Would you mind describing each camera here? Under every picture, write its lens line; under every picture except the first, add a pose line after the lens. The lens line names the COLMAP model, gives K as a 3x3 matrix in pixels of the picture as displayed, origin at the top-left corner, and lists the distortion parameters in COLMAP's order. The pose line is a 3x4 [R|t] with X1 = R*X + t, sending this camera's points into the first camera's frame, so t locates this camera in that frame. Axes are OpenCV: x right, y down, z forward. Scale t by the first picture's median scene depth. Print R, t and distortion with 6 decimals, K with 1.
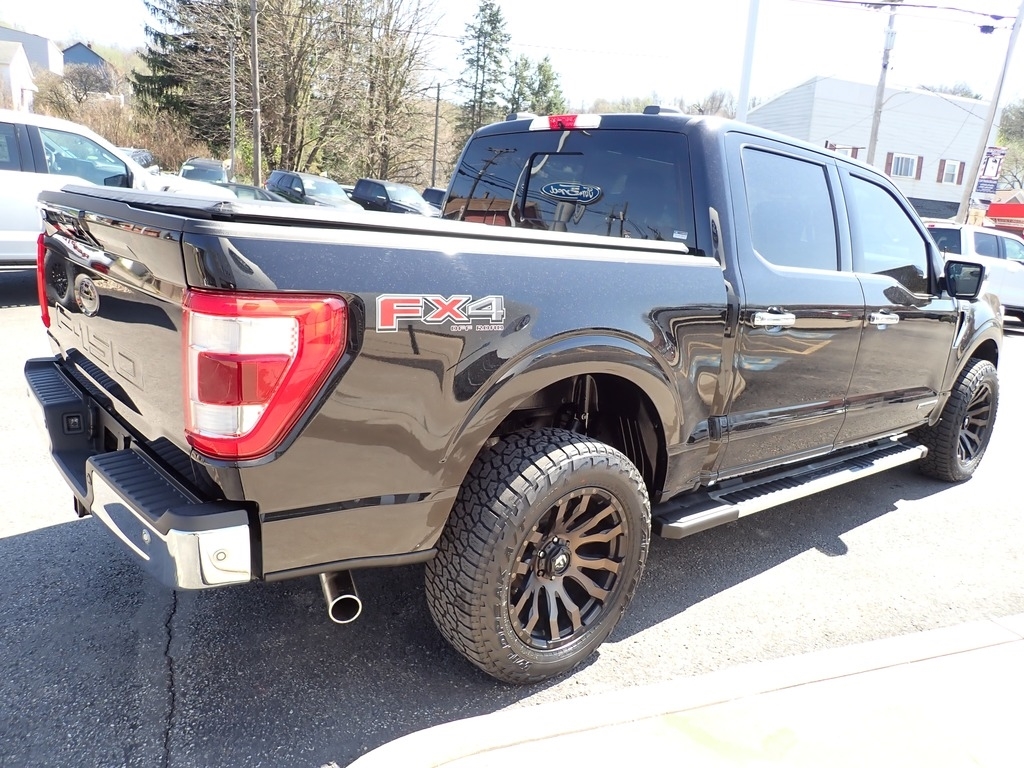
lens RADIAL K [[755.9, 0, 512.0], [0, 755.9, 384.0], [0, 0, 1]] dist [-0.005195, -0.008134]
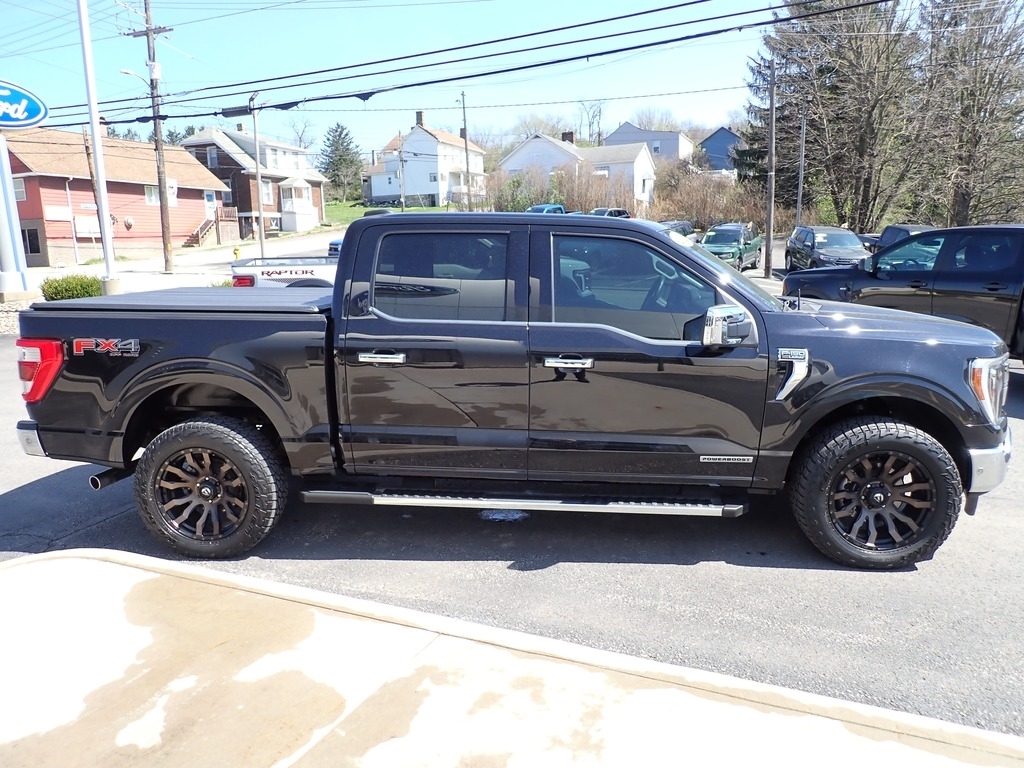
lens RADIAL K [[755.9, 0, 512.0], [0, 755.9, 384.0], [0, 0, 1]] dist [-0.005195, -0.008134]
pose [[0.698992, 0.040789, -0.713965, 1.215277], [-0.090637, 0.995374, -0.031870, -0.013870], [0.709362, 0.086988, 0.699456, 0.174491]]
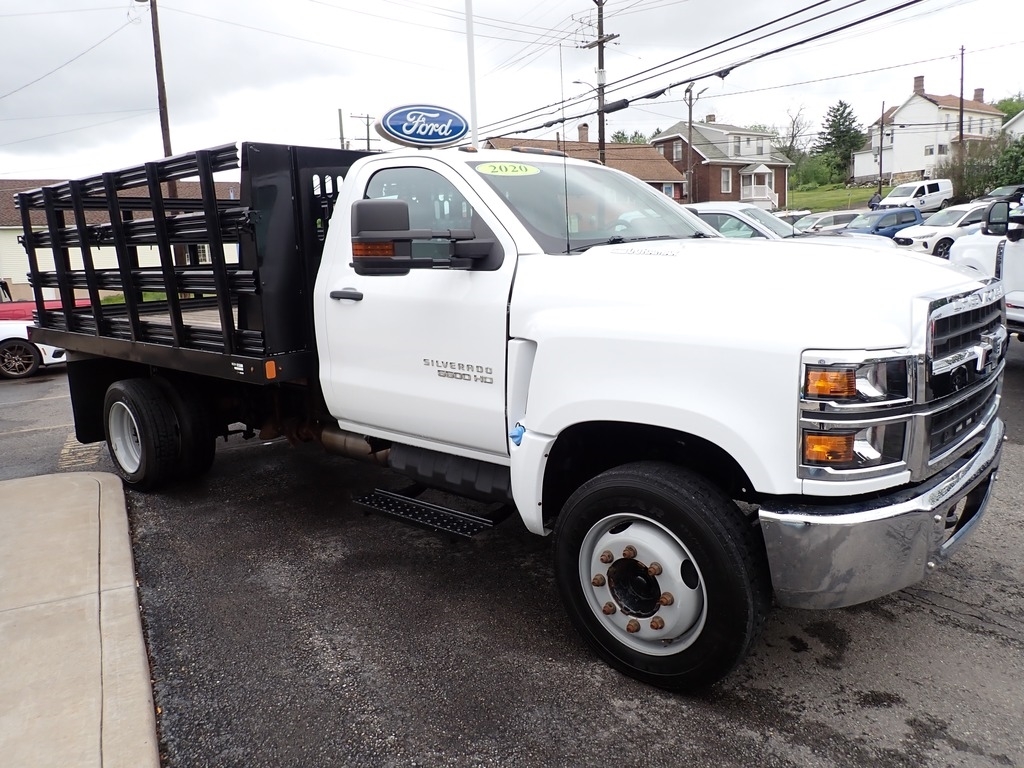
lens RADIAL K [[754.2, 0, 512.0], [0, 754.2, 384.0], [0, 0, 1]] dist [-0.006885, -0.007757]
pose [[0.138166, 0.090556, -0.986261, 1.535089], [-0.167553, 0.983595, 0.066839, -0.154479], [0.976133, 0.156016, 0.151072, 1.098803]]
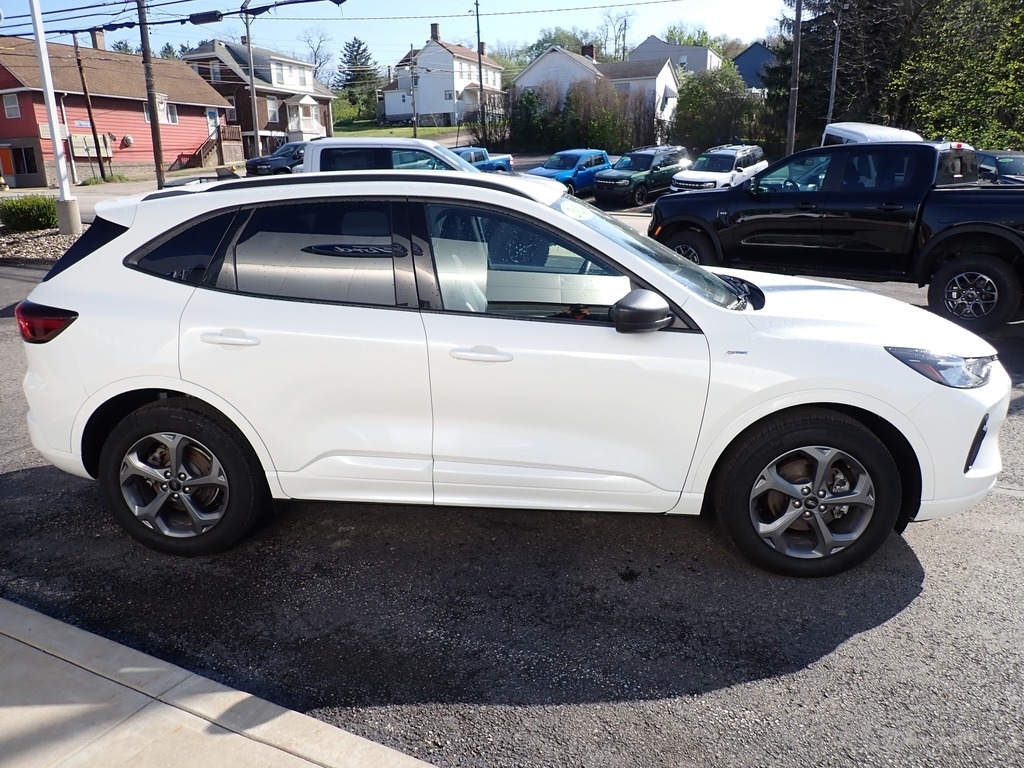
lens RADIAL K [[754.2, 0, 512.0], [0, 754.2, 384.0], [0, 0, 1]] dist [-0.006885, -0.007757]
pose [[0.675889, 0.120045, -0.727162, 1.171586], [-0.103210, 0.992340, 0.067890, -0.083251], [0.729741, 0.029165, 0.683101, 0.541865]]
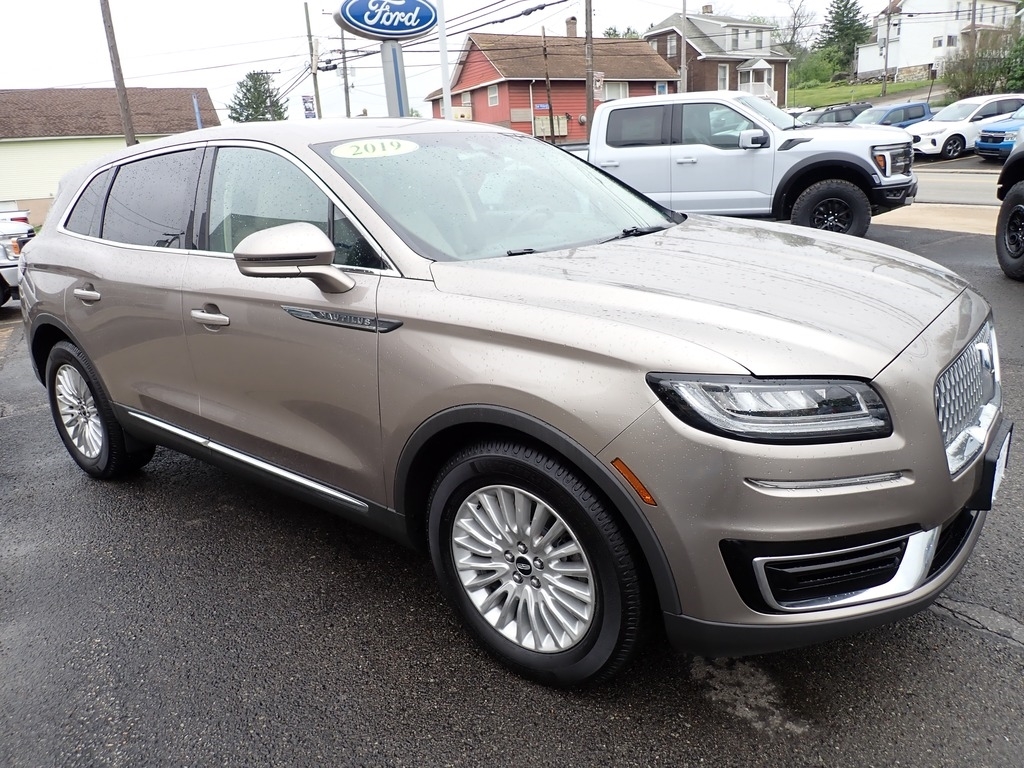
lens RADIAL K [[754.2, 0, 512.0], [0, 754.2, 384.0], [0, 0, 1]] dist [-0.006885, -0.007757]
pose [[0.147674, 0.200721, -0.968454, 1.251796], [-0.150646, 0.972330, 0.178553, -0.175038], [0.977496, 0.119526, 0.173826, 1.244065]]
